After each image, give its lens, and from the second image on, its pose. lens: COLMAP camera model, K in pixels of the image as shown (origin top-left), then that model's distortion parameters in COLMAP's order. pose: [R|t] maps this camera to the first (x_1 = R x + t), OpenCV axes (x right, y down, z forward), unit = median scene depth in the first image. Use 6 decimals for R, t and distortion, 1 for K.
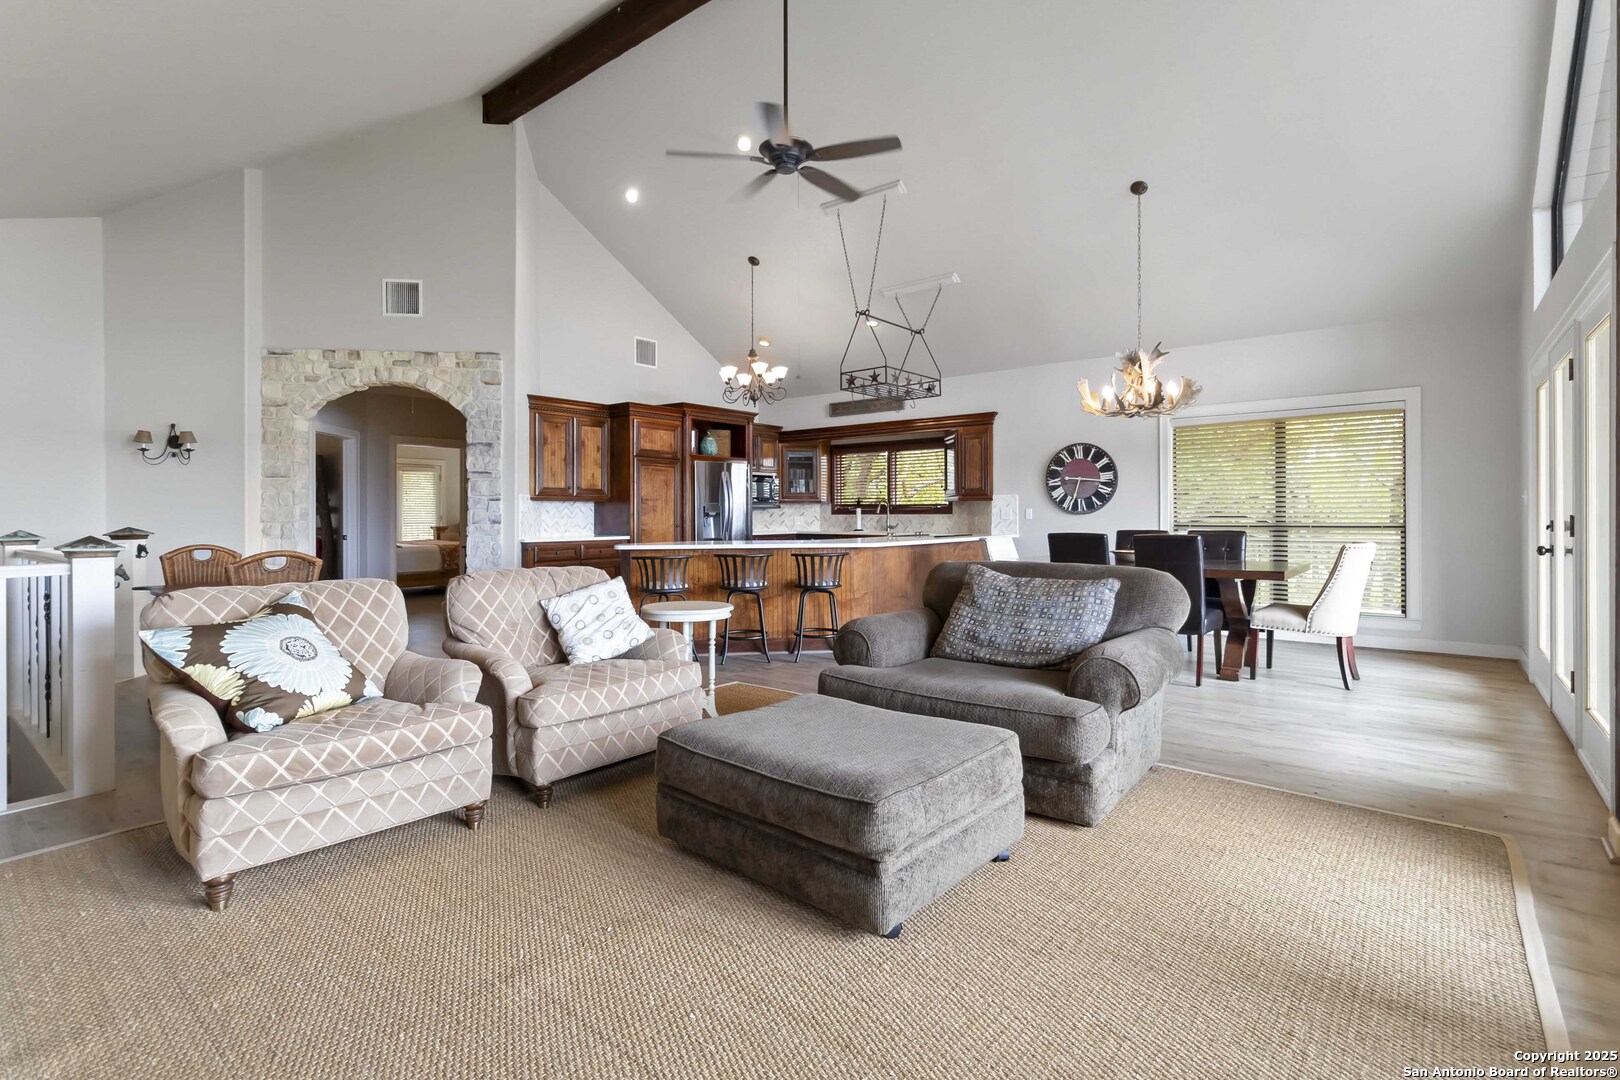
lens RADIAL K [[766.1, 0, 809.5], [0, 766.1, 517.4], [0, 0, 1]] dist [0.012991, 0.000313]
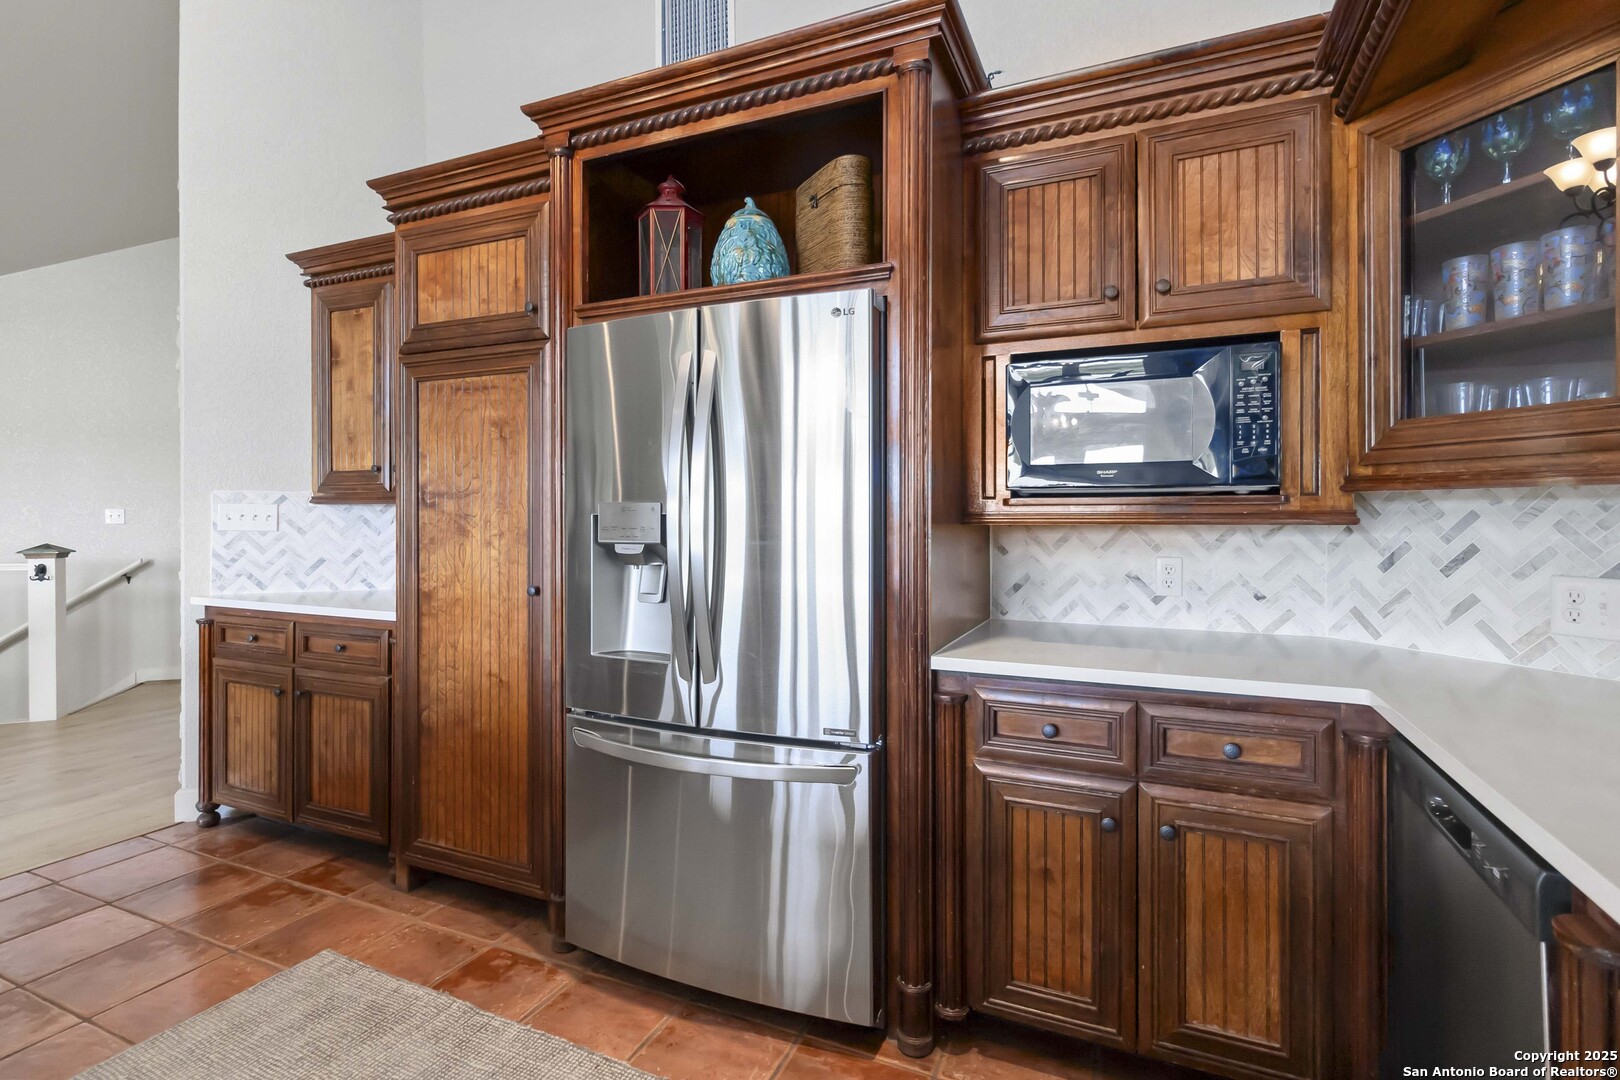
lens RADIAL K [[766.1, 0, 809.5], [0, 766.1, 517.4], [0, 0, 1]] dist [0.012991, 0.000313]
pose [[0.256079, 0.001851, -0.966654, 0.111218], [-0.007439, 0.999972, -0.000056, -0.015097], [0.966627, 0.007205, 0.256086, 1.064792]]
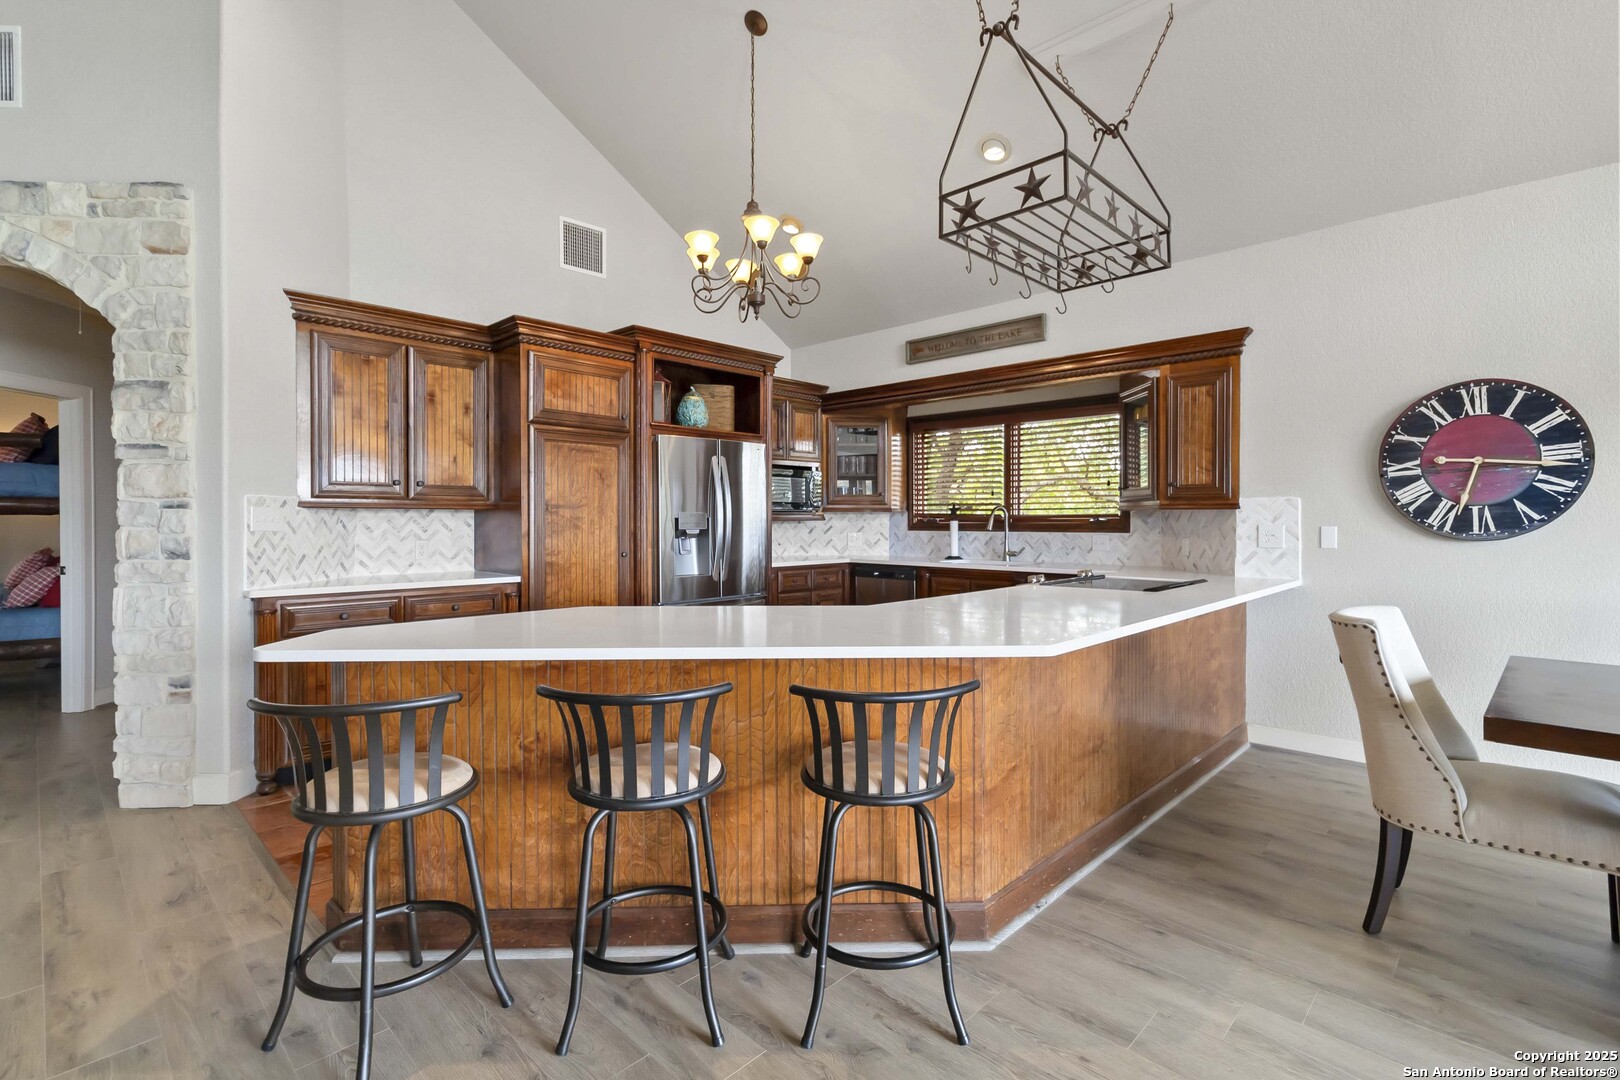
lens RADIAL K [[766.1, 0, 809.5], [0, 766.1, 517.4], [0, 0, 1]] dist [0.012991, 0.000313]
pose [[0.995794, 0.003162, -0.091563, 0.008060], [-0.003865, 0.999964, -0.007504, -0.012005], [0.091536, 0.007826, 0.995771, 0.492286]]
